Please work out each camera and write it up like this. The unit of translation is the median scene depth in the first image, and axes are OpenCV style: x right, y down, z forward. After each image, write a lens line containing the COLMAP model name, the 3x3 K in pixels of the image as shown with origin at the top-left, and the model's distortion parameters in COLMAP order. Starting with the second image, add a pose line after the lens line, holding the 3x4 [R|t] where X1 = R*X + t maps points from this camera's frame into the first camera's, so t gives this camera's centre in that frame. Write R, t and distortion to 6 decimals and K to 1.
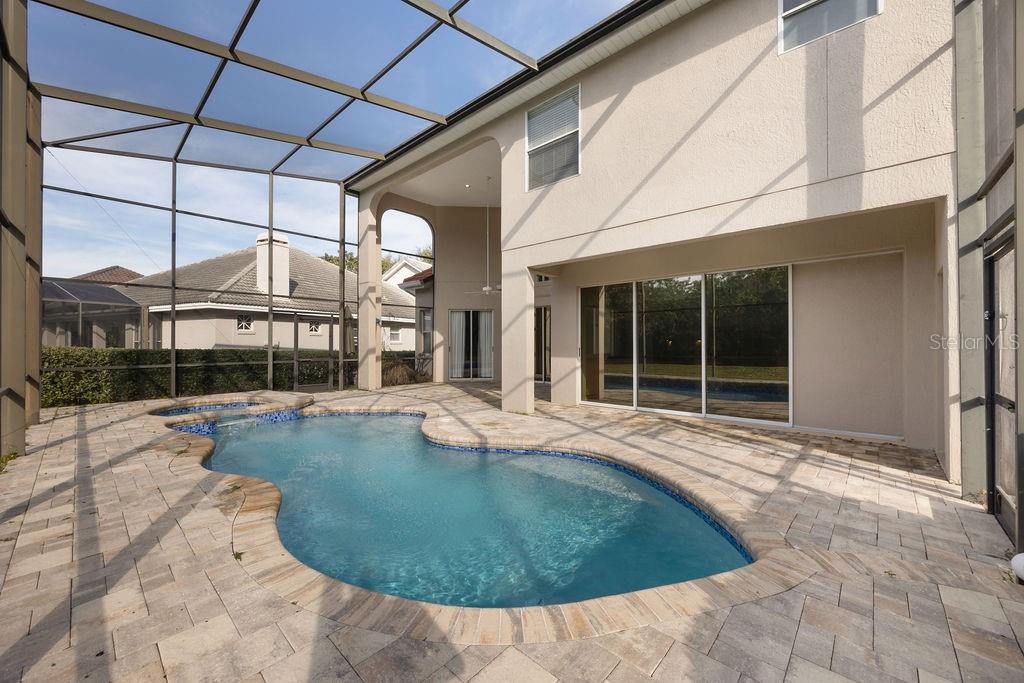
lens RADIAL K [[394.6, 0, 517.7], [0, 394.6, 342.2], [0, 0, 1]] dist [-0.001882, -0.000519]
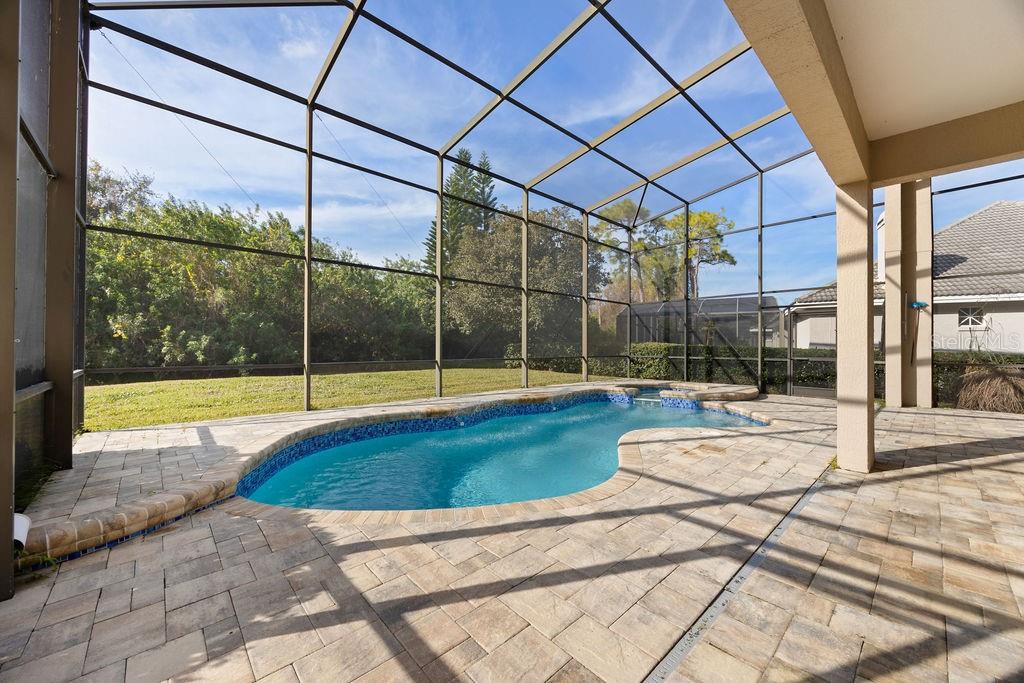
lens RADIAL K [[394.6, 0, 517.4], [0, 394.6, 343.7], [0, 0, 1]] dist [-0.001882, -0.000519]
pose [[-0.083732, -0.005508, -0.996473, 1.075766], [0.002718, 0.999980, -0.005756, 0.038457], [0.996485, -0.003191, -0.083715, 1.161511]]
